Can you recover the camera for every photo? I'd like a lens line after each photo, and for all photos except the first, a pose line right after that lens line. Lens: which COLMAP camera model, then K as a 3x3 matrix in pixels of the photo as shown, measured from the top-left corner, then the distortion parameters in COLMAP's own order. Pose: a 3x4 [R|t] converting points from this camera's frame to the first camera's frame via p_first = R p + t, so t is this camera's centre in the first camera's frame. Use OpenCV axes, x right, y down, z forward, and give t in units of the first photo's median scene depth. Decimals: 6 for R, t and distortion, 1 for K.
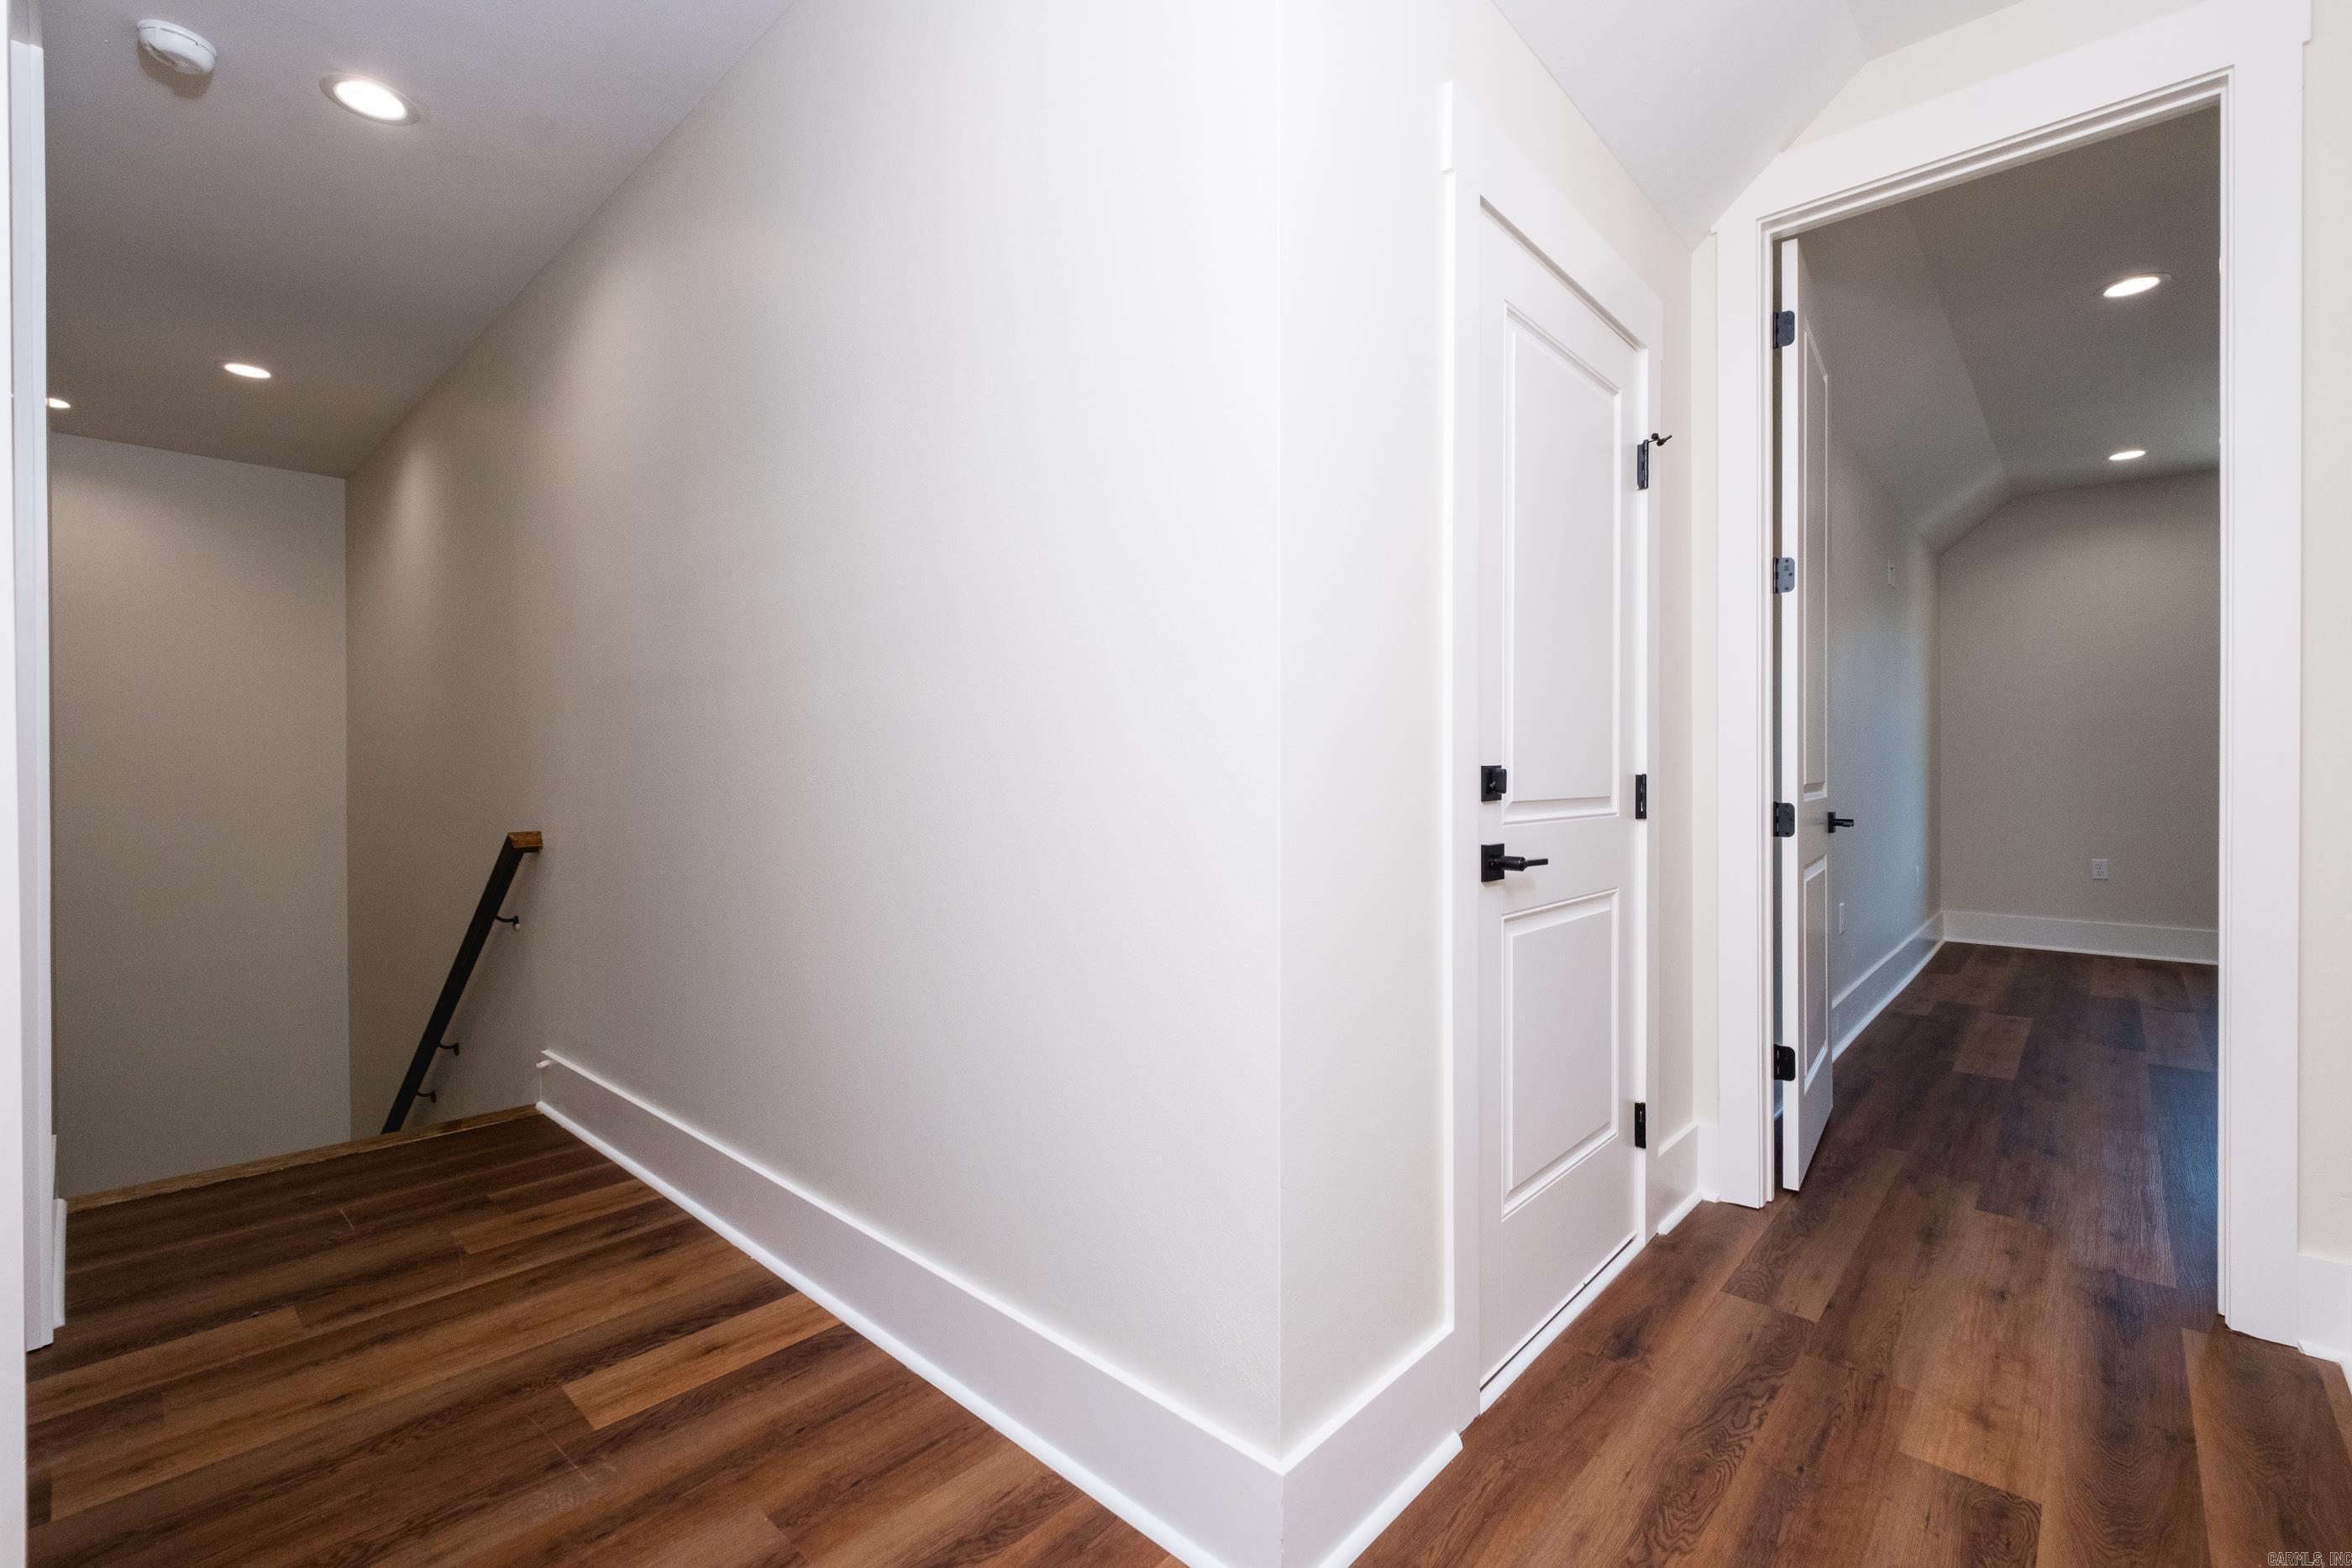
lens RADIAL K [[1040.5, 0, 1176.0], [0, 1040.5, 784.0], [0, 0, 1]] dist [-0.000039, -0.000723]
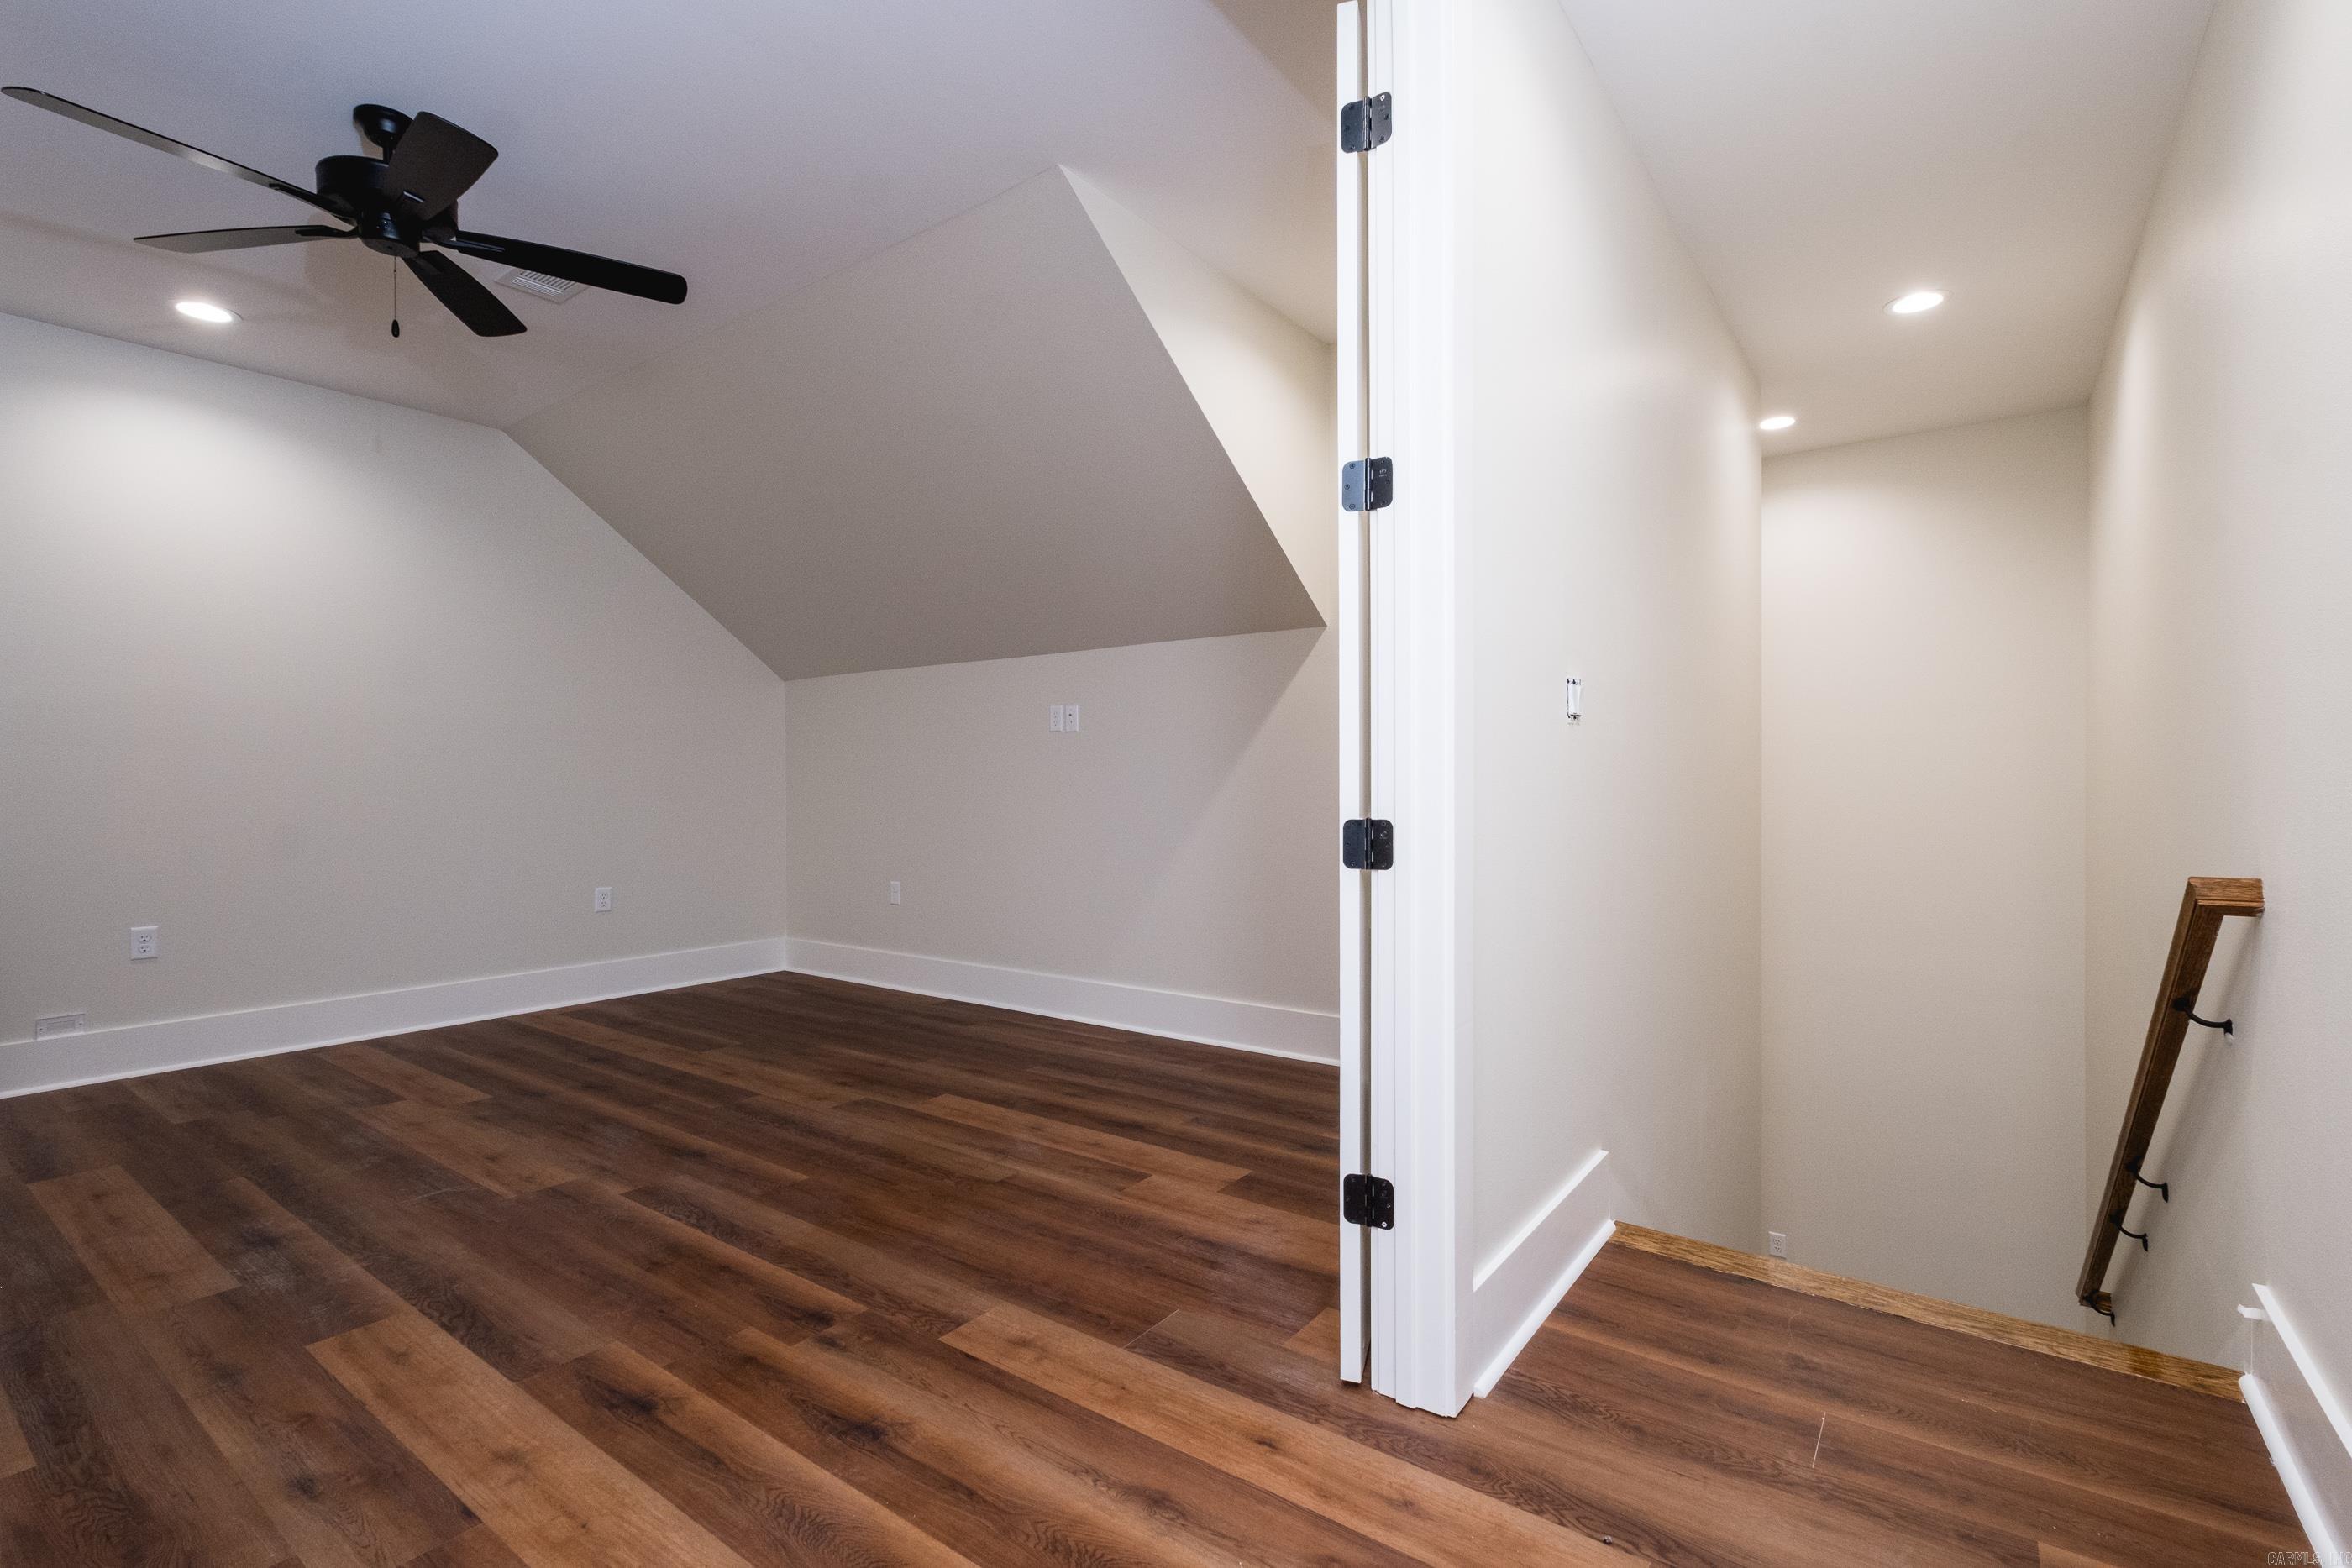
lens RADIAL K [[1040.5, 0, 1176.0], [0, 1040.5, 784.0], [0, 0, 1]] dist [-0.000039, -0.000723]
pose [[0.106078, 0.006847, -0.994334, -0.162192], [-0.007817, 0.999951, 0.006052, -0.003940], [0.994327, 0.007130, 0.106126, 0.469562]]
